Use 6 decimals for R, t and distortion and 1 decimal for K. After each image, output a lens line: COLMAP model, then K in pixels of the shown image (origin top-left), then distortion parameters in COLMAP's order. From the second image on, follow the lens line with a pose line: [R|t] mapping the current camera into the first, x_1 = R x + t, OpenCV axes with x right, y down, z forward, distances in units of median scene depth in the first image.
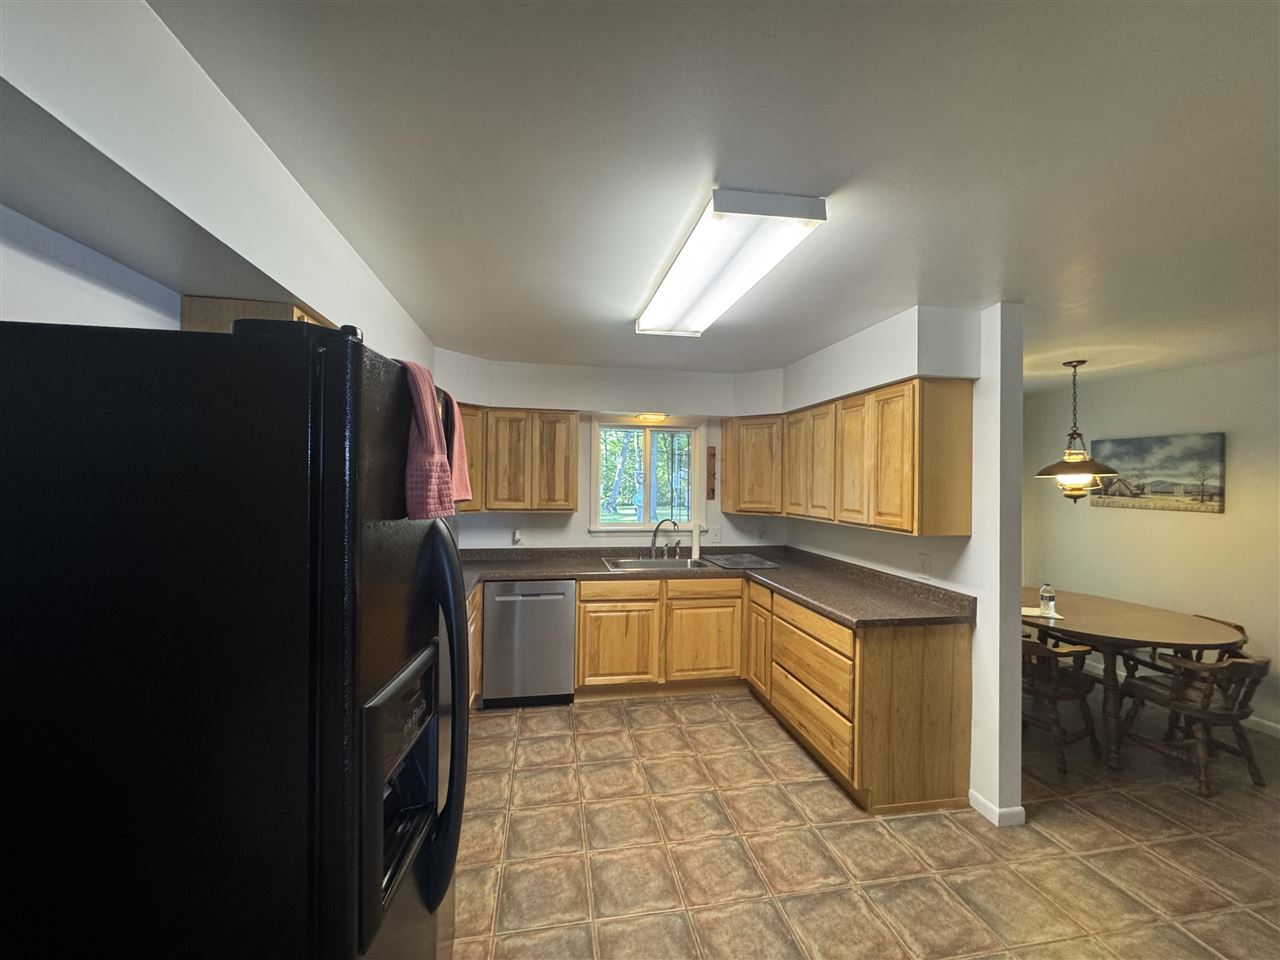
lens RADIAL K [[509.9, 0, 640.0], [0, 509.9, 480.0], [0, 0, 1]] dist [-0.004216, 0.000289]
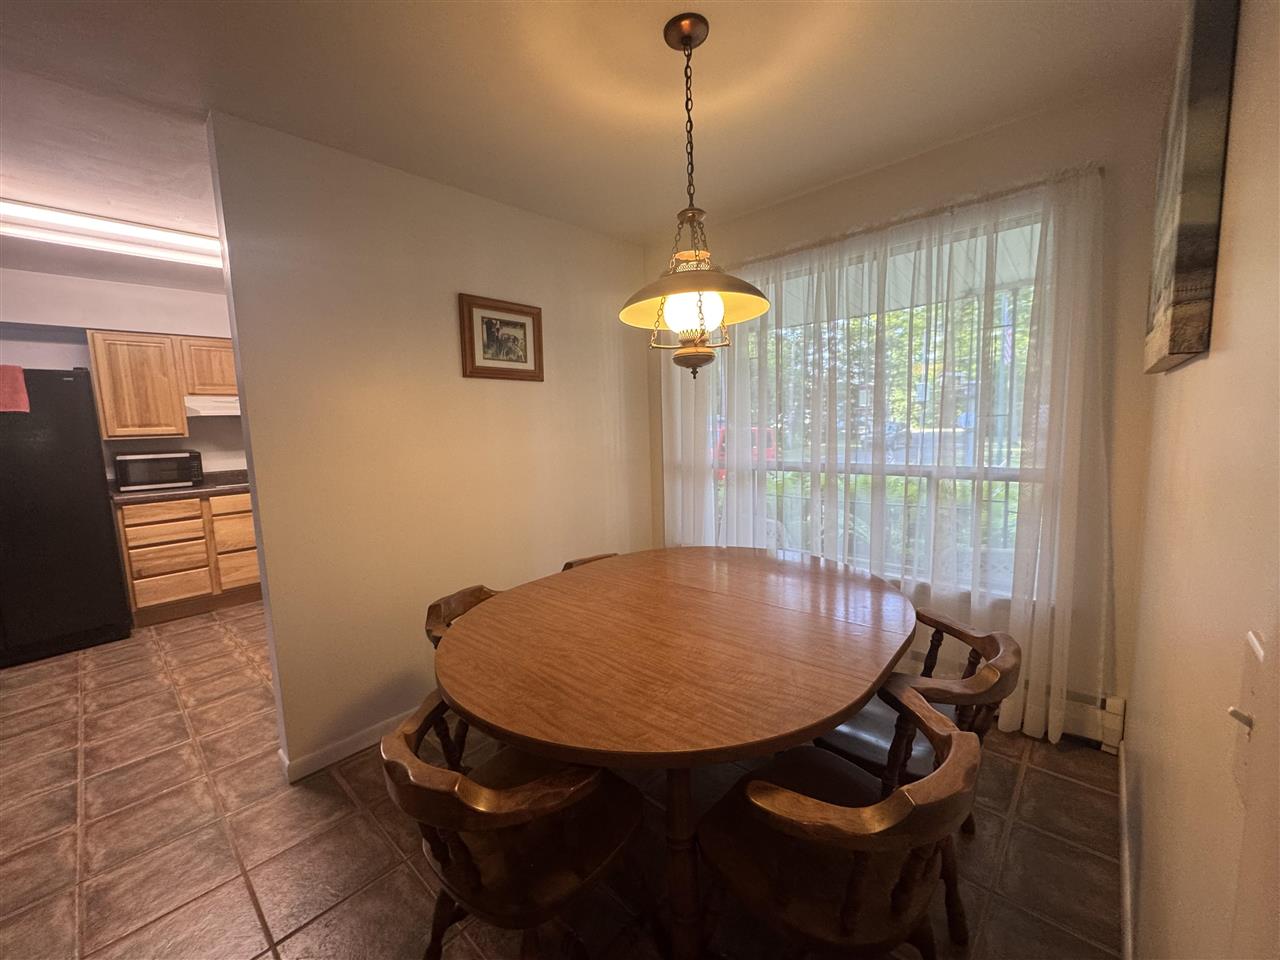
lens RADIAL K [[509.9, 0, 640.0], [0, 509.9, 480.0], [0, 0, 1]] dist [-0.004216, 0.000289]
pose [[0.606982, 0.057312, -0.792647, 1.332712], [0.046009, 0.993189, 0.107044, 0.096877], [0.793383, -0.101443, 0.600211, 0.775194]]
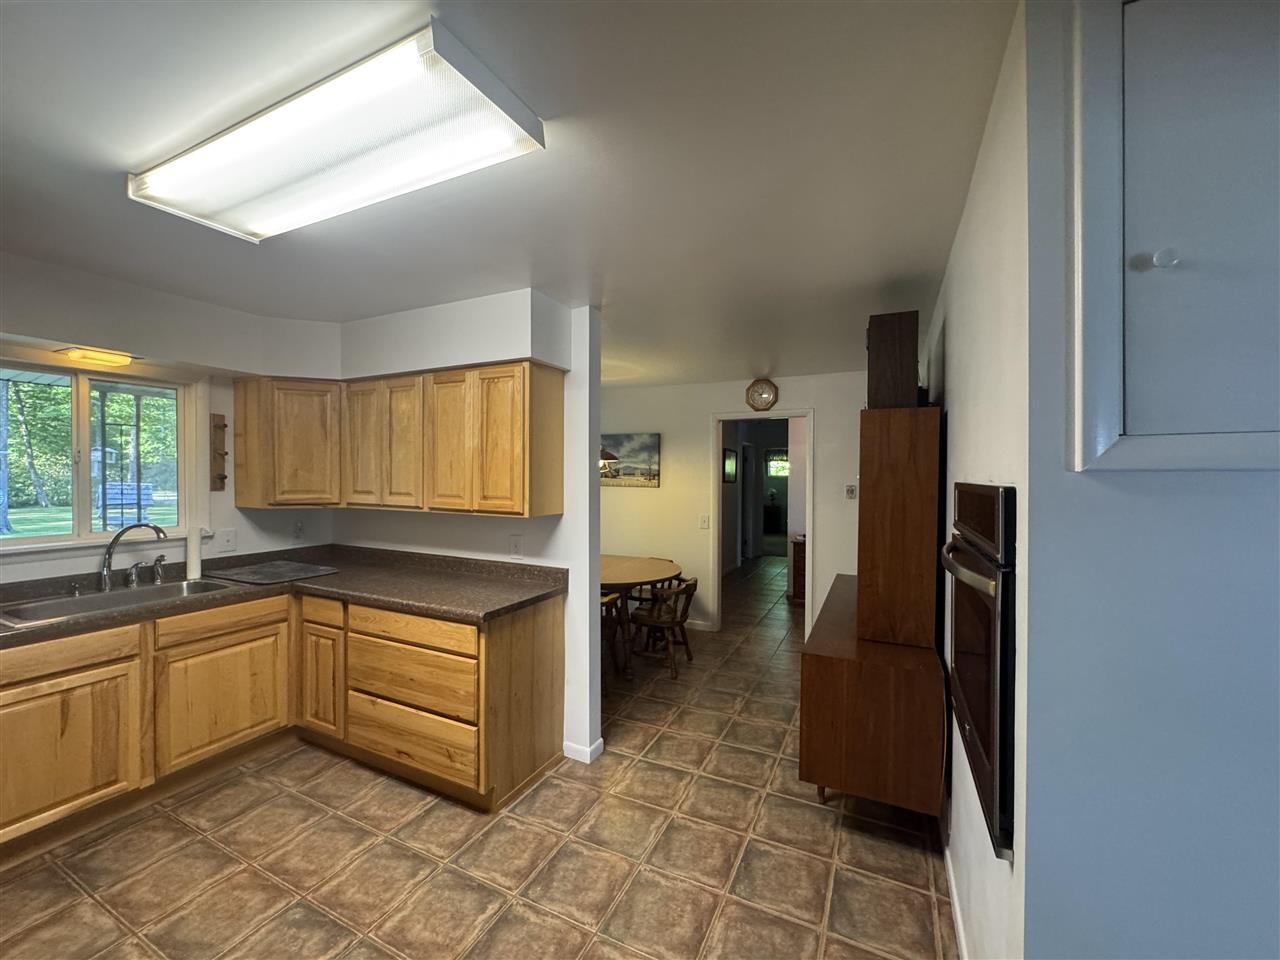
lens RADIAL K [[509.9, 0, 640.0], [0, 509.9, 480.0], [0, 0, 1]] dist [-0.004216, 0.000289]
pose [[0.591541, -0.017877, 0.806077, -0.112478], [-0.002314, 0.999712, 0.023869, 0.008600], [-0.806272, -0.015984, 0.591330, 0.179820]]
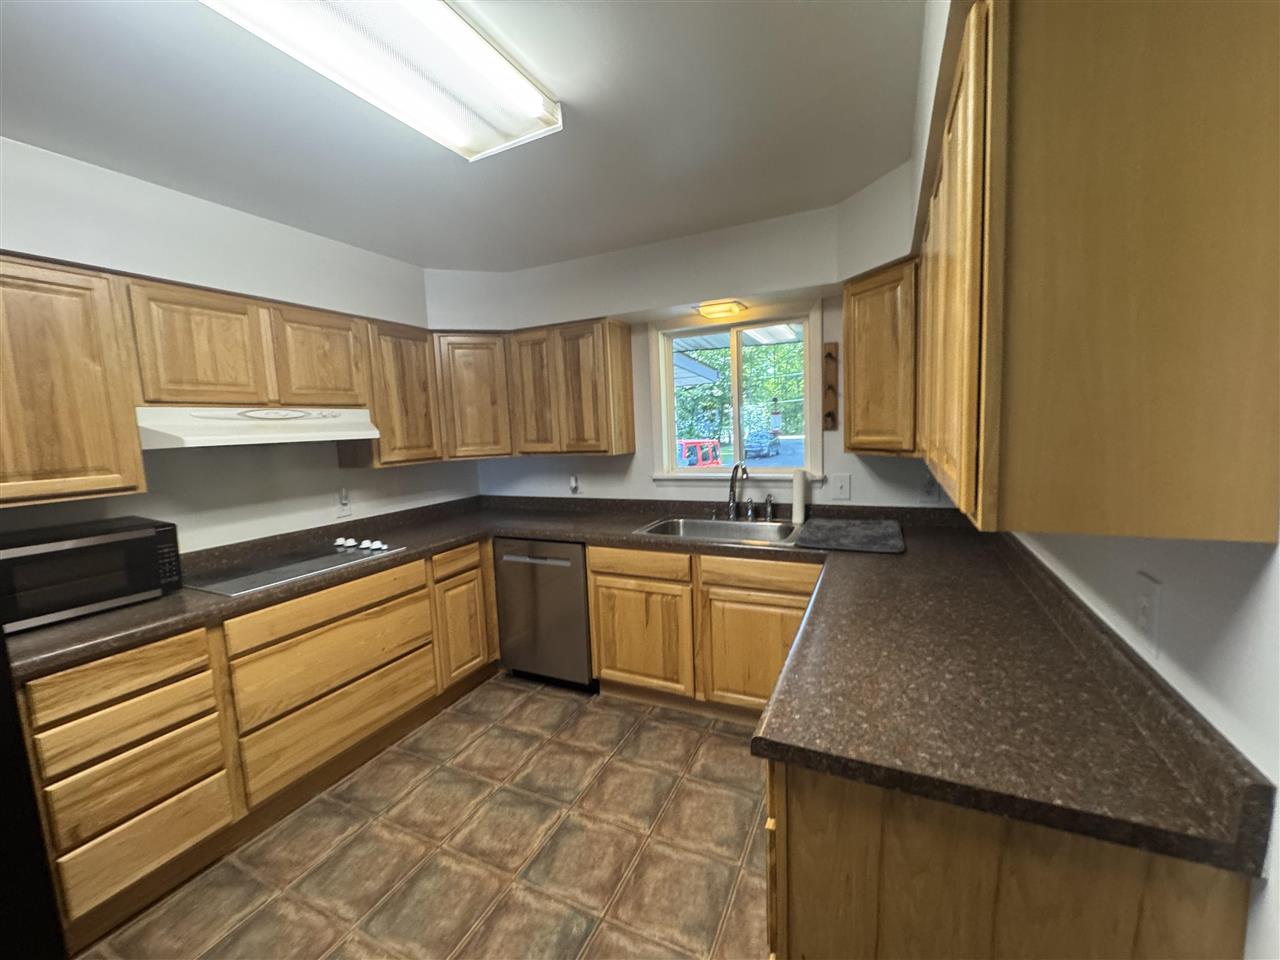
lens RADIAL K [[509.9, 0, 640.0], [0, 509.9, 480.0], [0, 0, 1]] dist [-0.004216, 0.000289]
pose [[0.810094, 0.017316, -0.586045, 0.446546], [0.056074, 0.992694, 0.106842, 0.027678], [0.583613, -0.119414, 0.803204, 0.511984]]
